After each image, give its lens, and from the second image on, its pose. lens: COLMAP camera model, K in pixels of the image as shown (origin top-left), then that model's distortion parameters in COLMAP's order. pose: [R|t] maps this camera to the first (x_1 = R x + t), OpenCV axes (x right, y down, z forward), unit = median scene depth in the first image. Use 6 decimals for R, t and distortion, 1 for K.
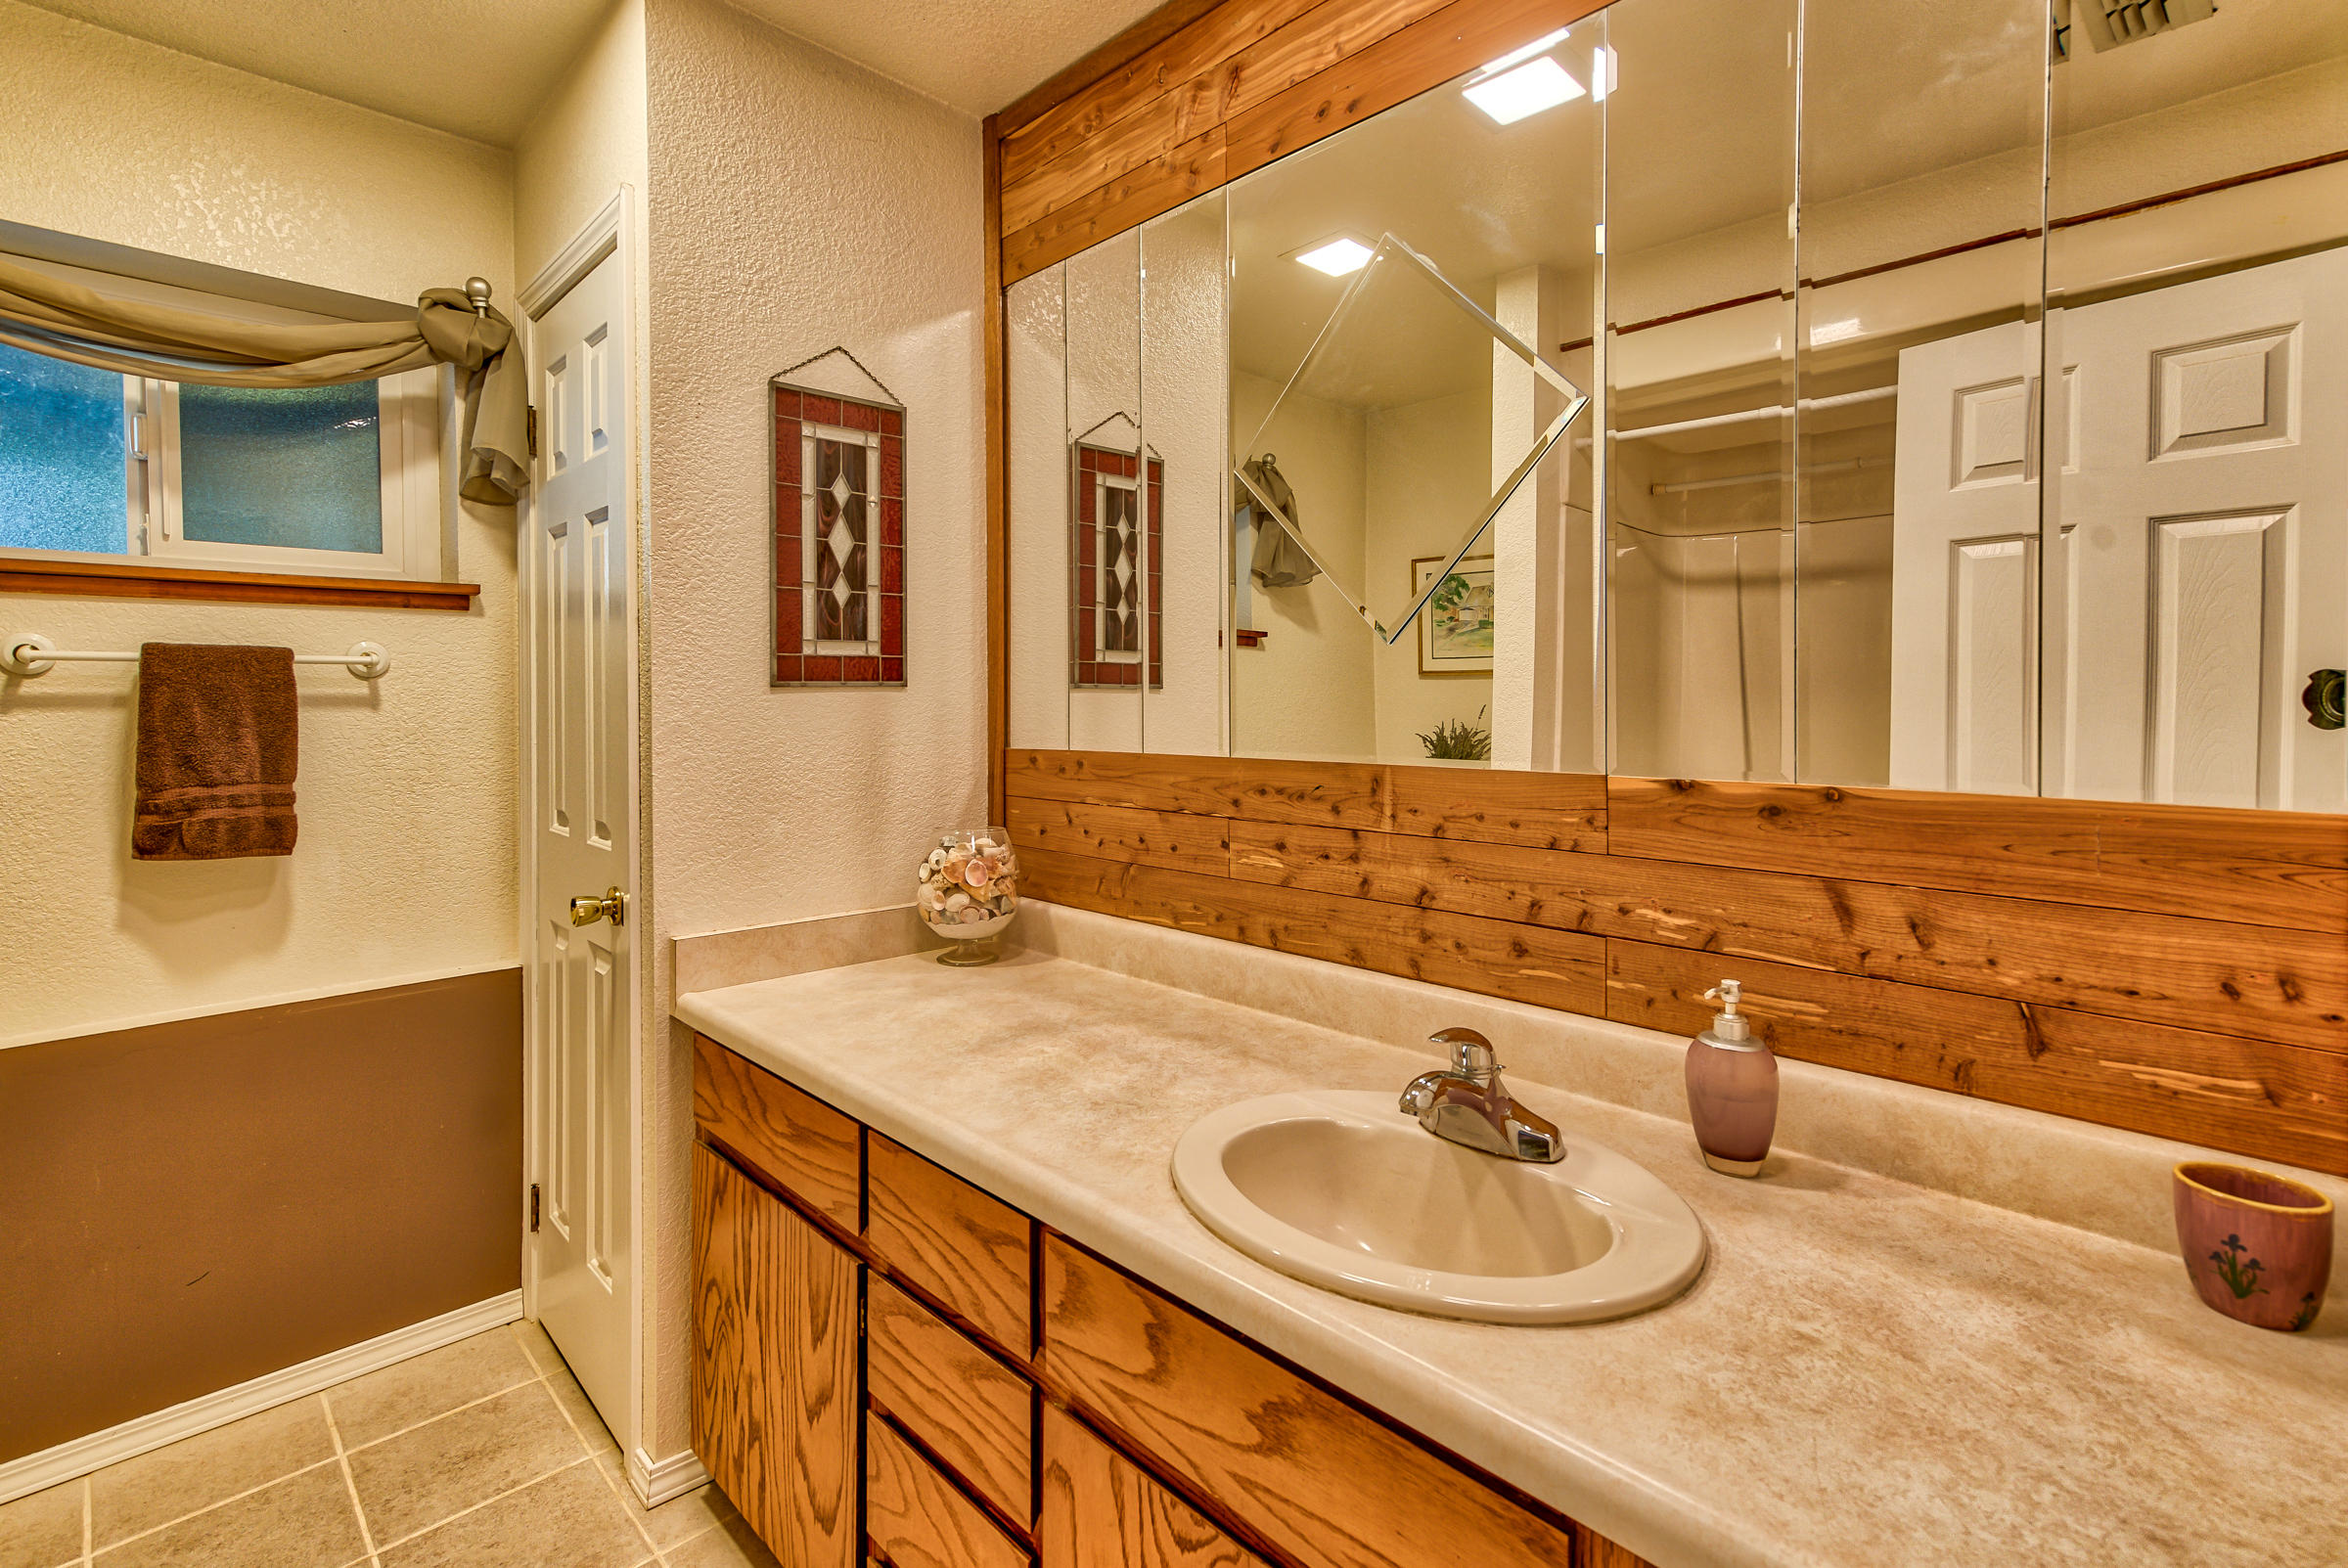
lens RADIAL K [[1083.5, 0, 1173.0], [0, 1083.5, 715.5], [0, 0, 1]] dist [-0.000319, 0.000034]
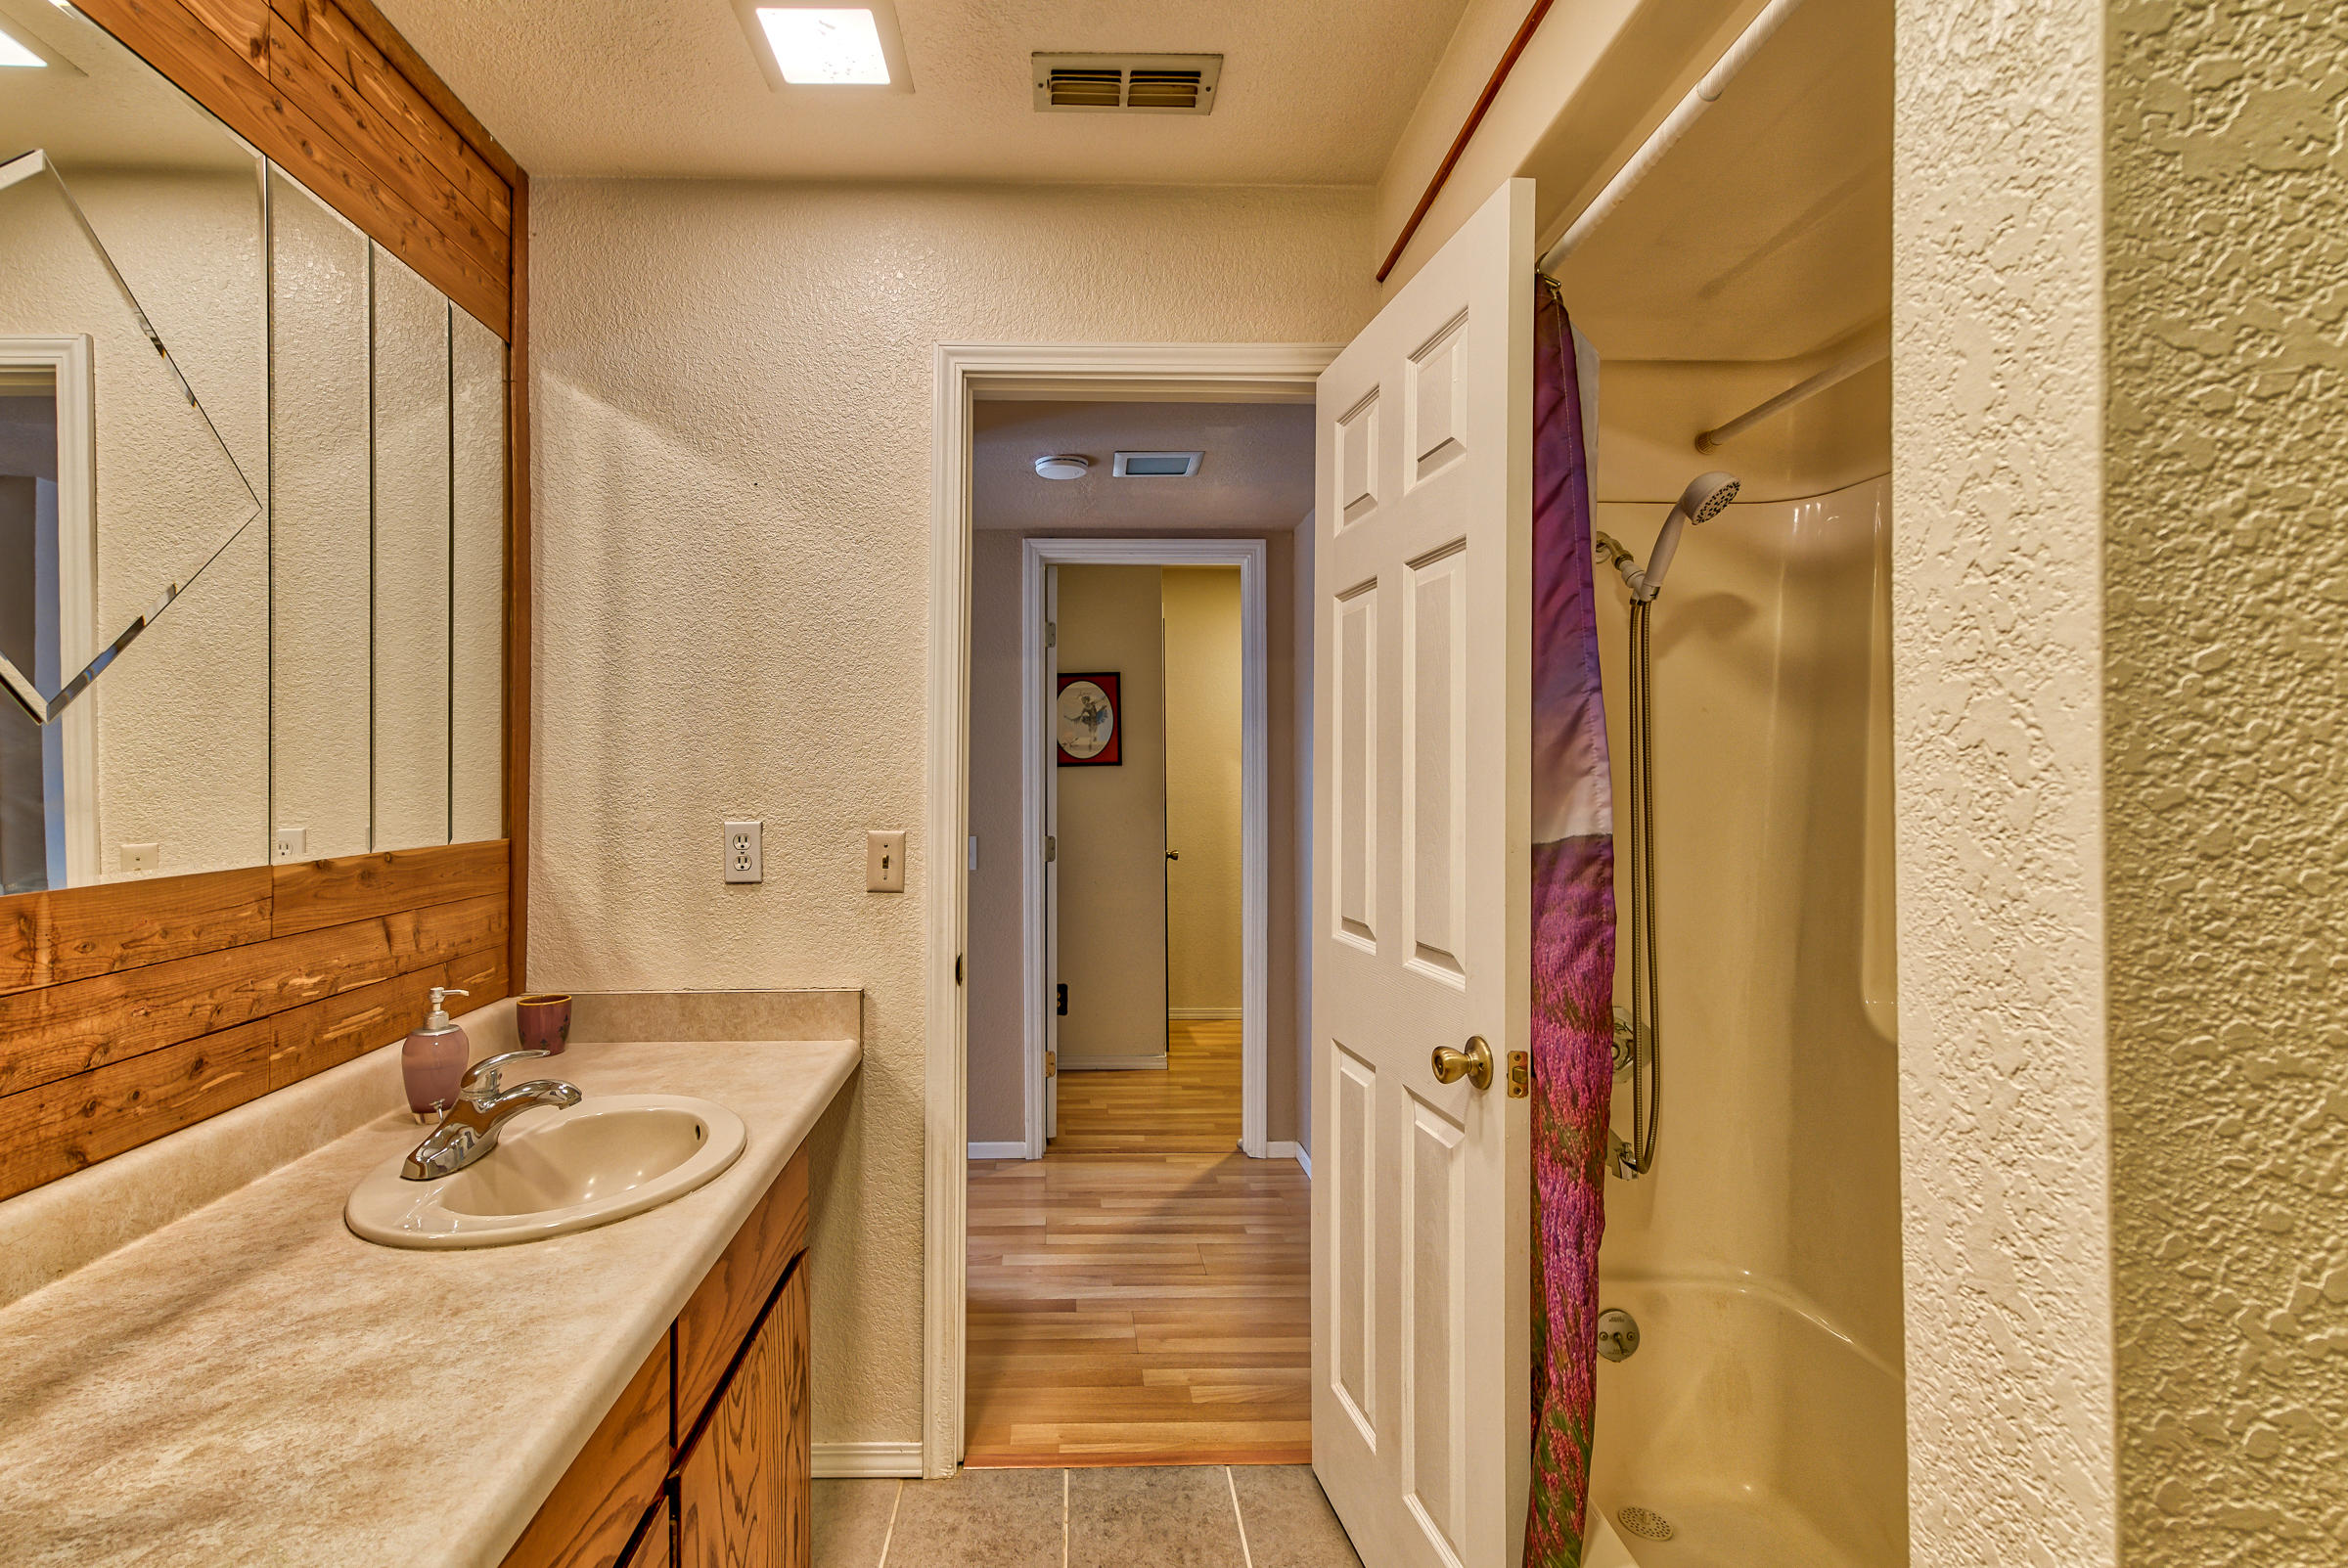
lens RADIAL K [[1083.5, 0, 1174.4], [0, 1083.5, 781.4], [0, 0, 1]] dist [-0.000319, 0.000034]
pose [[-0.786008, -0.003252, 0.618208, -0.952183], [0.008843, 0.999825, 0.016502, -0.037804], [-0.618153, 0.018438, -0.785842, 1.261112]]
